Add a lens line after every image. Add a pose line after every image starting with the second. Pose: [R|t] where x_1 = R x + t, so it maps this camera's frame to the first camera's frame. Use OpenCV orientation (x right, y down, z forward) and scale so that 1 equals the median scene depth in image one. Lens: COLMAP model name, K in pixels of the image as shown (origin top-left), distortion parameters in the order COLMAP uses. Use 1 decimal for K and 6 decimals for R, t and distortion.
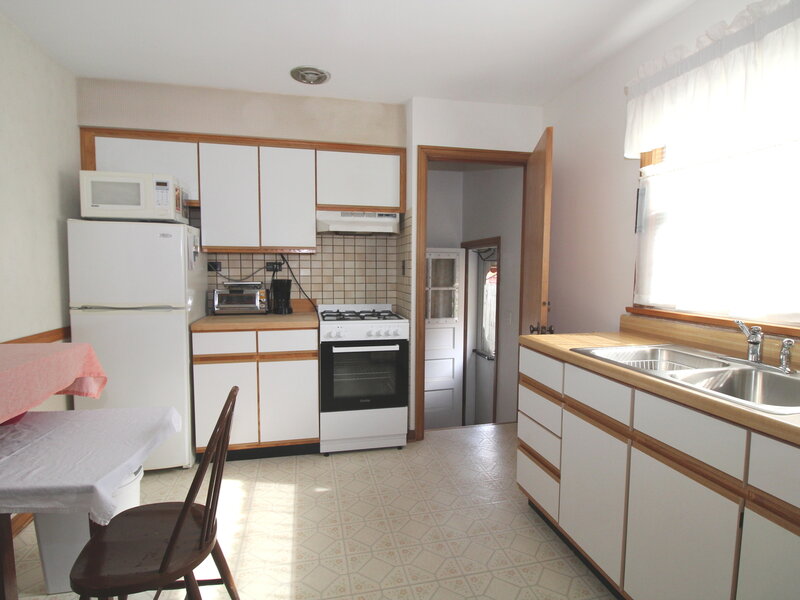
lens RADIAL K [[420.7, 0, 400.5], [0, 420.7, 297.2], [0, 0, 1]] dist [-0.013941, -0.002493]
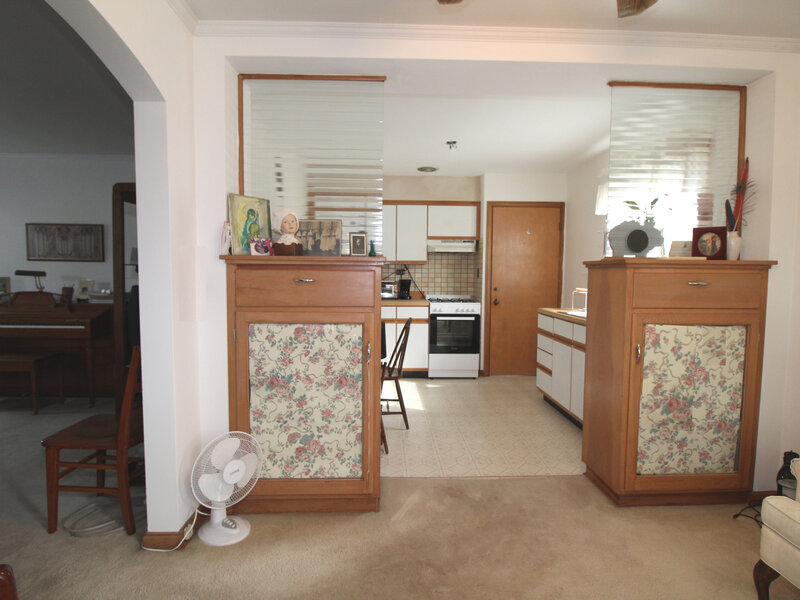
lens RADIAL K [[420.7, 0, 399.4], [0, 420.7, 296.8], [0, 0, 1]] dist [-0.013941, -0.002493]
pose [[0.982889, 0.013863, -0.183675, 0.009024], [-0.016578, 0.999775, -0.013254, 0.054048], [0.183450, 0.016072, 0.982898, -0.721524]]
